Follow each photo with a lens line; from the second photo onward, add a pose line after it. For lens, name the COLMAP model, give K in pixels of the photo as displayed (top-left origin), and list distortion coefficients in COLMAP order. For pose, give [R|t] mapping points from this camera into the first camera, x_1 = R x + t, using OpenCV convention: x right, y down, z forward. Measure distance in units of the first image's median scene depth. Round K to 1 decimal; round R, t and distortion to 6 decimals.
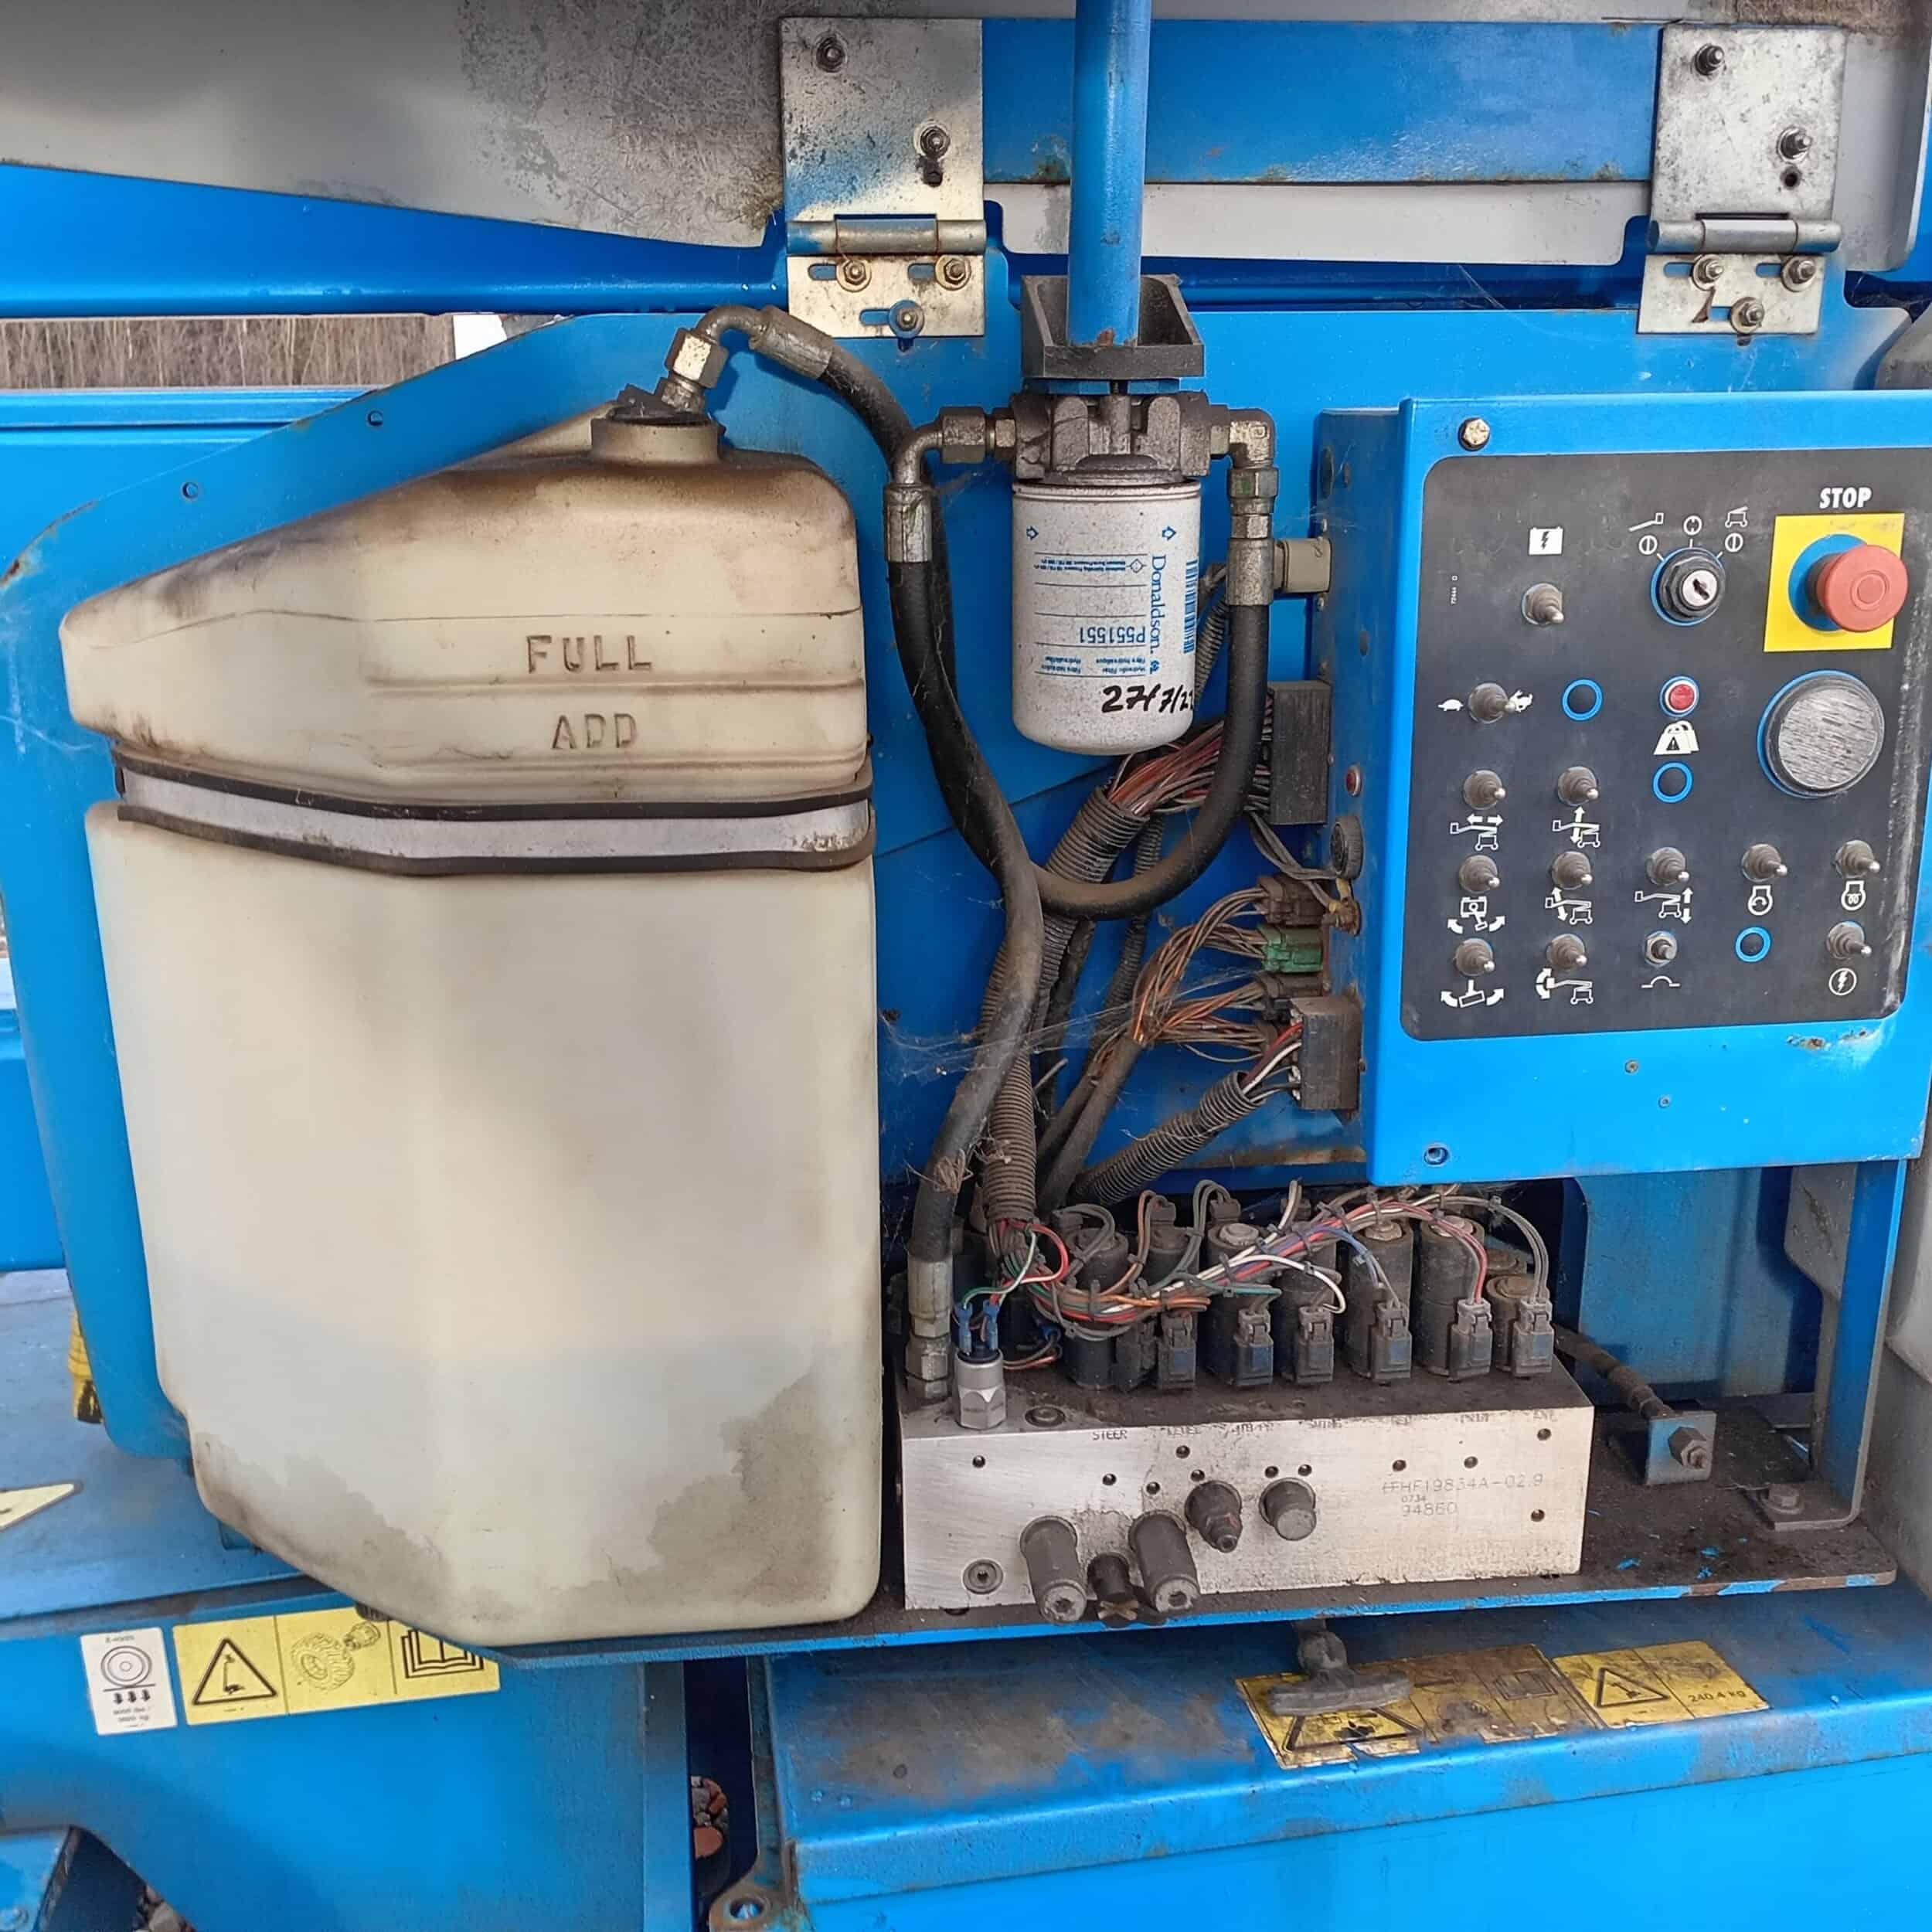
lens RADIAL K [[2014.6, 0, 973.5], [0, 2014.6, 964.6], [0, 0, 1]] dist [0.160868, -0.367950]
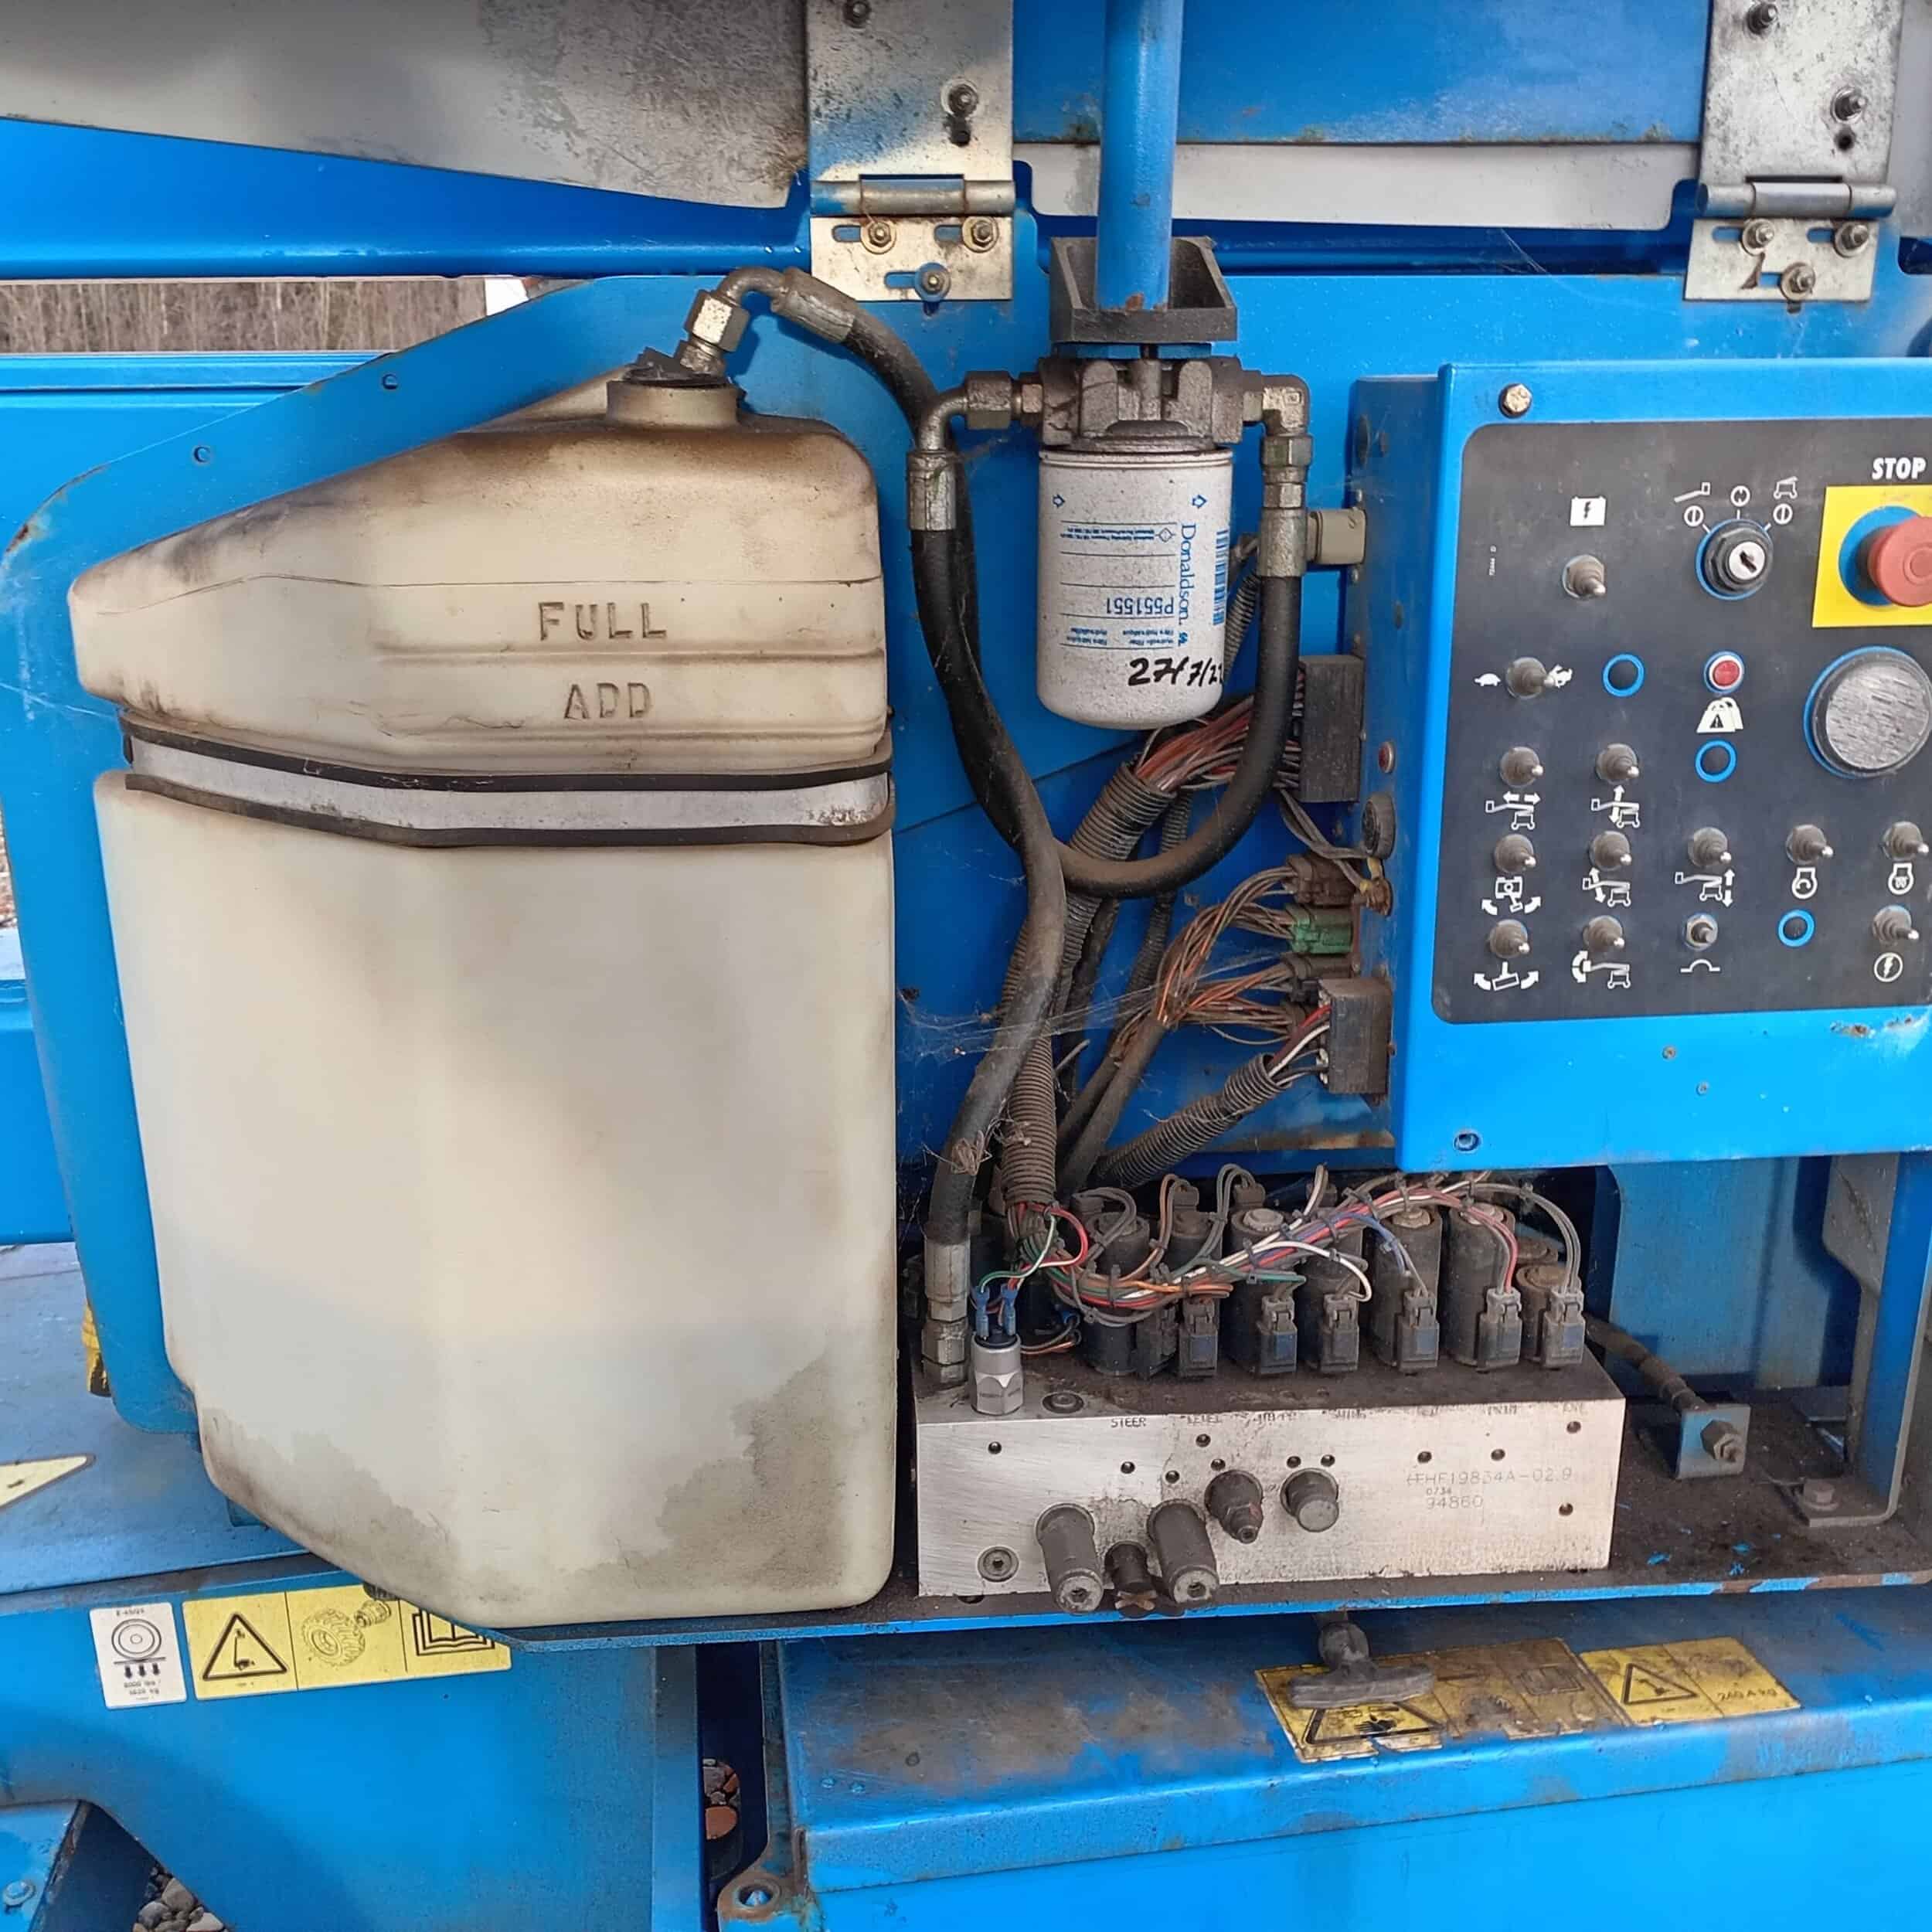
lens RADIAL K [[2022.0, 0, 943.5], [0, 2022.0, 970.1], [0, 0, 1]] dist [0.118382, -0.242809]
pose [[0.999588, 0.009007, -0.027240, 0.002115], [-0.008622, 0.999862, 0.014206, -0.000318], [0.027364, -0.013965, 0.999528, 0.015365]]
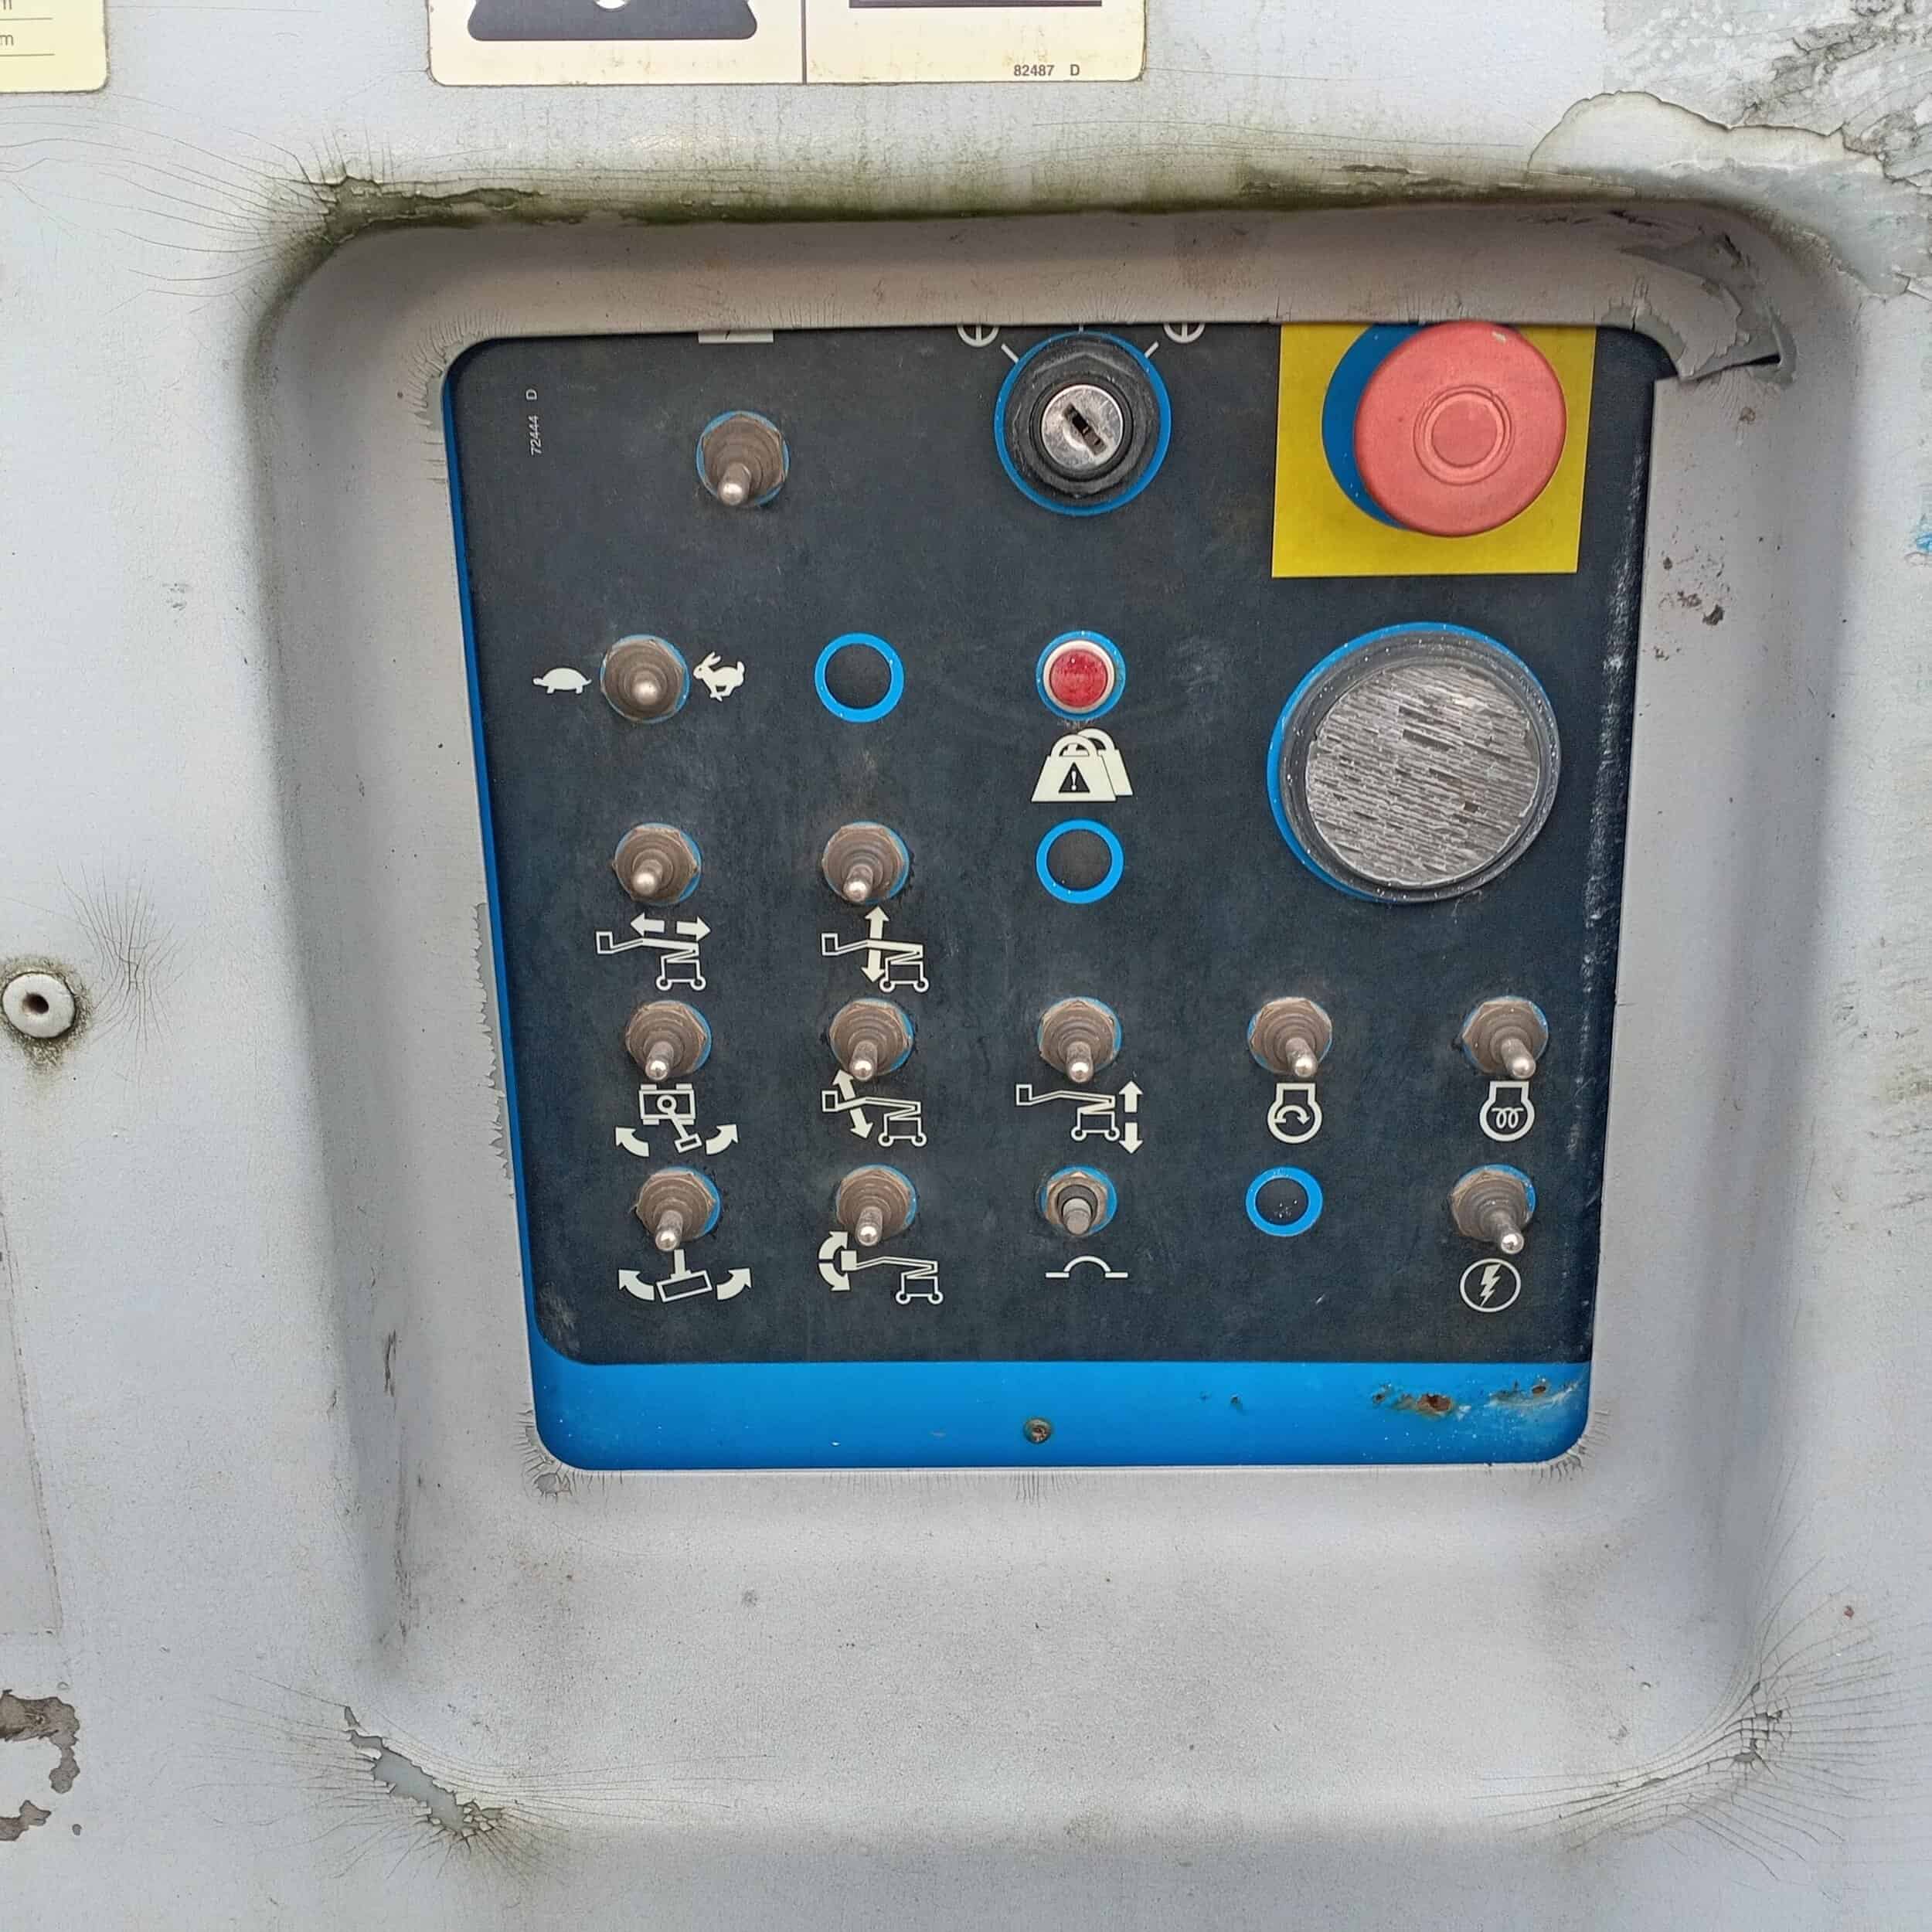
lens RADIAL K [[2014.6, 0, 973.5], [0, 2014.6, 964.6], [0, 0, 1]] dist [0.160868, -0.367950]
pose [[0.988702, 0.044407, -0.143166, 0.415090], [-0.034634, 0.996942, 0.070052, -0.104640], [0.145839, -0.064302, 0.987216, 0.589648]]
